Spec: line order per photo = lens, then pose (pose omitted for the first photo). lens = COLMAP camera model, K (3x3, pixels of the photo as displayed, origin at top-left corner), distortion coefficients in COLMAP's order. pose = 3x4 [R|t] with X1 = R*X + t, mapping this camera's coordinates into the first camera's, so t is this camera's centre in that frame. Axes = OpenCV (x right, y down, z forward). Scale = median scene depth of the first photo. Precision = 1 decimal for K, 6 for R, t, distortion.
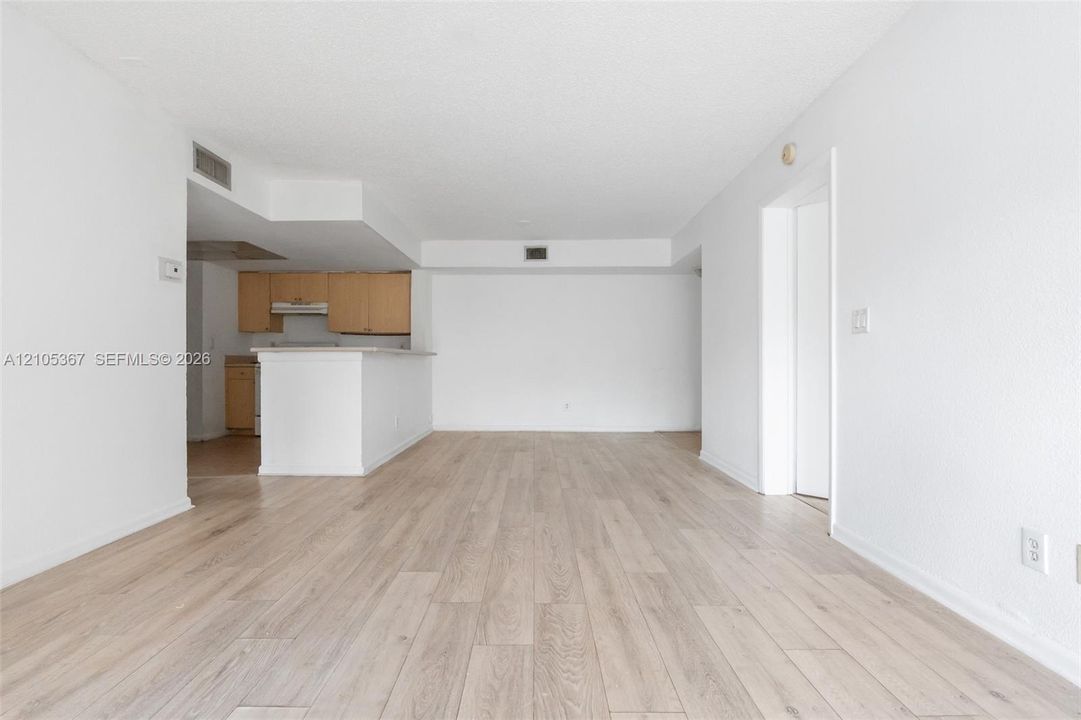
lens RADIAL K [[498.2, 0, 540.5], [0, 498.2, 360.0], [0, 0, 1]] dist [-0.000316, -0.000281]
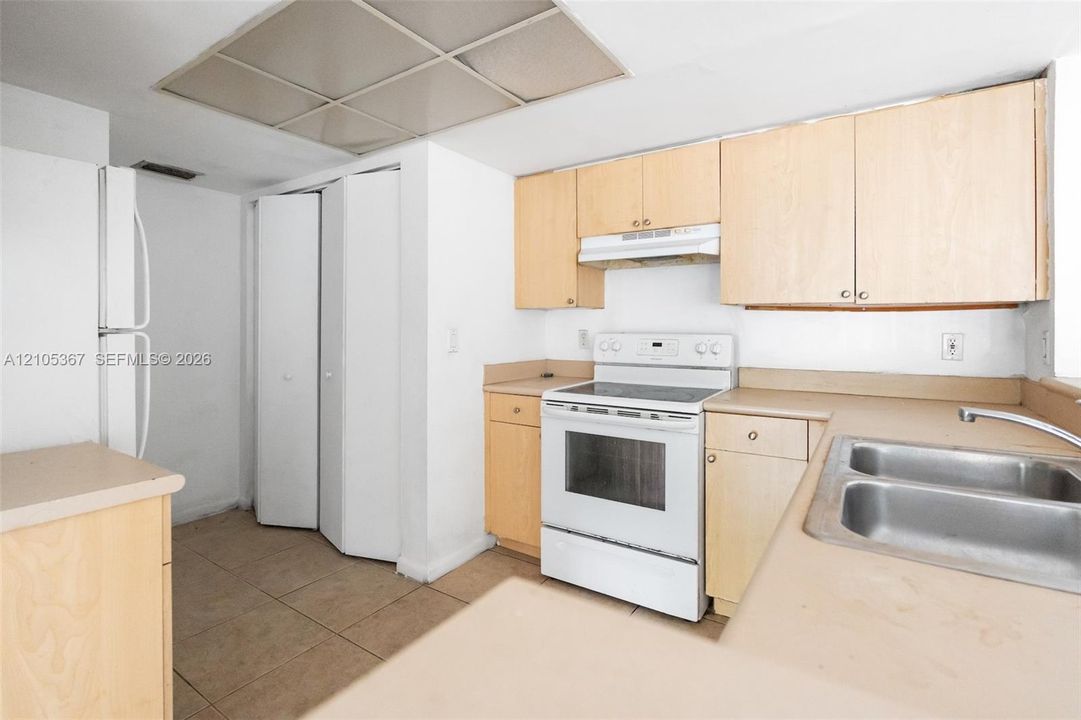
lens RADIAL K [[525.4, 0, 533.9], [0, 525.4, 323.5], [0, 0, 1]] dist [-0.003835, -0.001086]
pose [[0.832773, -0.003691, -0.553602, -0.331329], [-0.004506, 0.999899, -0.013445, -0.037827], [0.553596, 0.013691, 0.832673, 0.617855]]
